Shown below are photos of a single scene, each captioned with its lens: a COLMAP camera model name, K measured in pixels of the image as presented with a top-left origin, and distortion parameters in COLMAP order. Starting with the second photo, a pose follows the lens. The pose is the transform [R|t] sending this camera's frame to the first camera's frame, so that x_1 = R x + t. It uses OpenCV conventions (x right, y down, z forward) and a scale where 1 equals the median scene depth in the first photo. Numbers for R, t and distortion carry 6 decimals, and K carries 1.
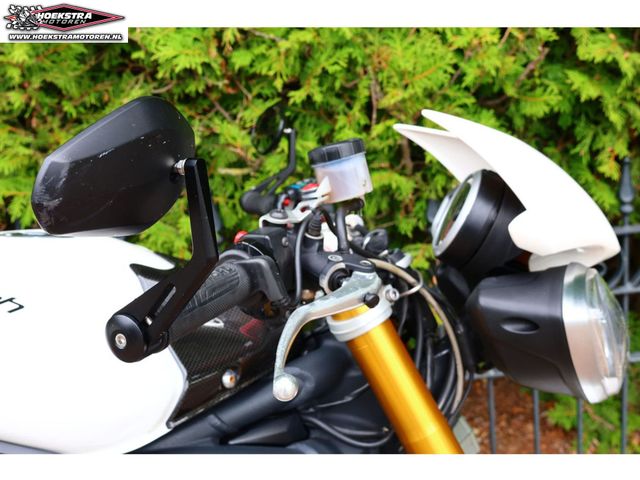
lens RADIAL K [[803.6, 0, 317.7], [0, 803.6, 240.8], [0, 0, 1]] dist [0.000307, 0.000000]
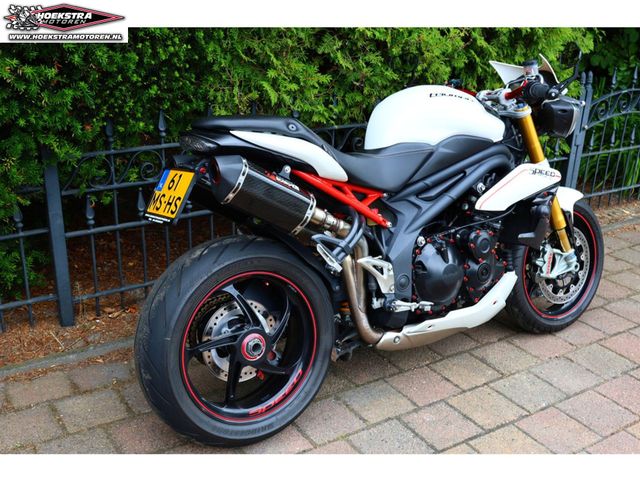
lens RADIAL K [[713.2, 0, 322.0], [0, 713.2, 237.3], [0, 0, 1]] dist [-0.018679, 0.000000]
pose [[0.832470, -0.066206, 0.550100, -1.403420], [0.049731, 0.997756, 0.044824, 0.265846], [-0.551833, -0.009958, 0.833895, -0.653170]]
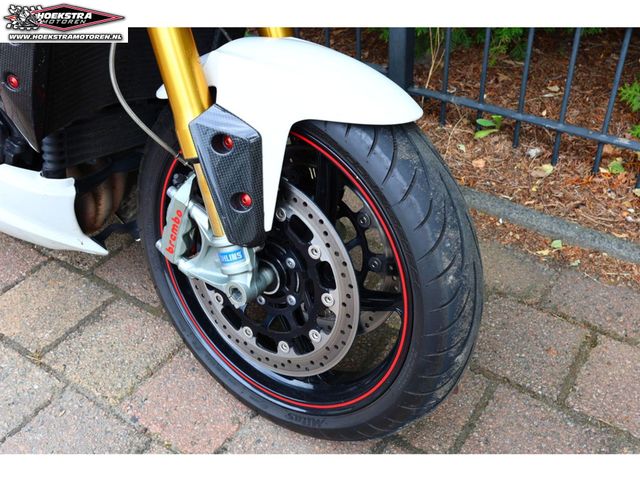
lens RADIAL K [[691.3, 0, 318.6], [0, 691.3, 242.8], [0, 0, 1]] dist [0.006934, 0.000000]
pose [[0.812426, 0.417810, -0.406692, 0.567803], [-0.221278, 0.866263, 0.447911, 0.120222], [0.539444, -0.273903, 0.796227, 0.137506]]
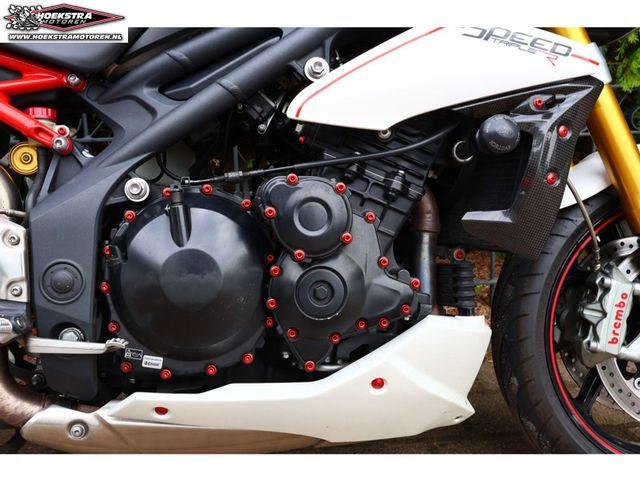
lens RADIAL K [[646.3, 0, 317.9], [0, 646.3, 239.4], [0, 0, 1]] dist [0.006273, 0.000000]
pose [[0.992488, 0.059582, 0.106855, -0.230739], [-0.047879, 0.992896, -0.108927, 0.459920], [-0.112586, 0.102992, 0.988290, -0.035929]]
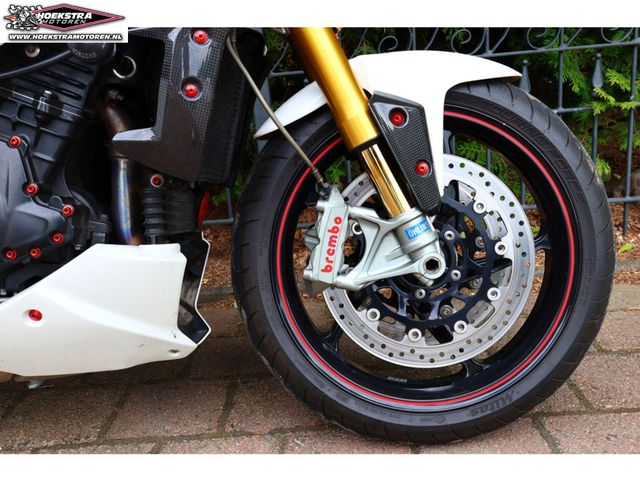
lens RADIAL K [[646.3, 0, 324.8], [0, 646.3, 241.4], [0, 0, 1]] dist [0.006273, 0.000000]
pose [[0.999632, 0.027110, 0.000852, 0.155836], [-0.027067, 0.999087, -0.033056, 0.471188], [-0.001748, 0.033021, 0.999453, -0.017894]]
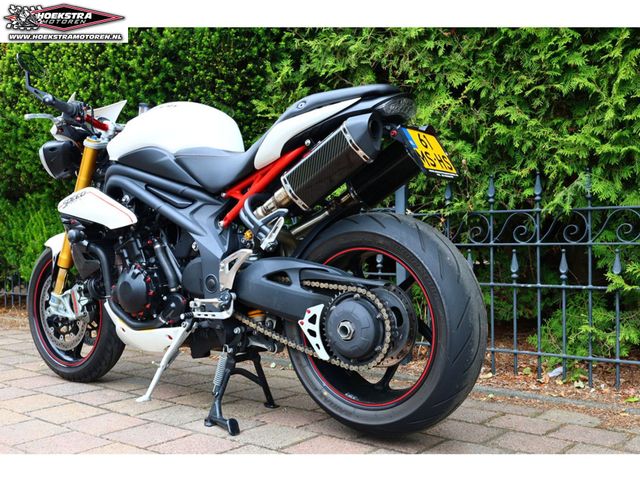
lens RADIAL K [[743.8, 0, 317.7], [0, 743.8, 234.6], [0, 0, 1]] dist [-0.028033, 0.000000]
pose [[0.772996, 0.095714, -0.627149, 1.260454], [-0.268755, 0.944872, -0.187052, 0.590132], [0.574672, 0.313140, 0.756106, -0.701739]]
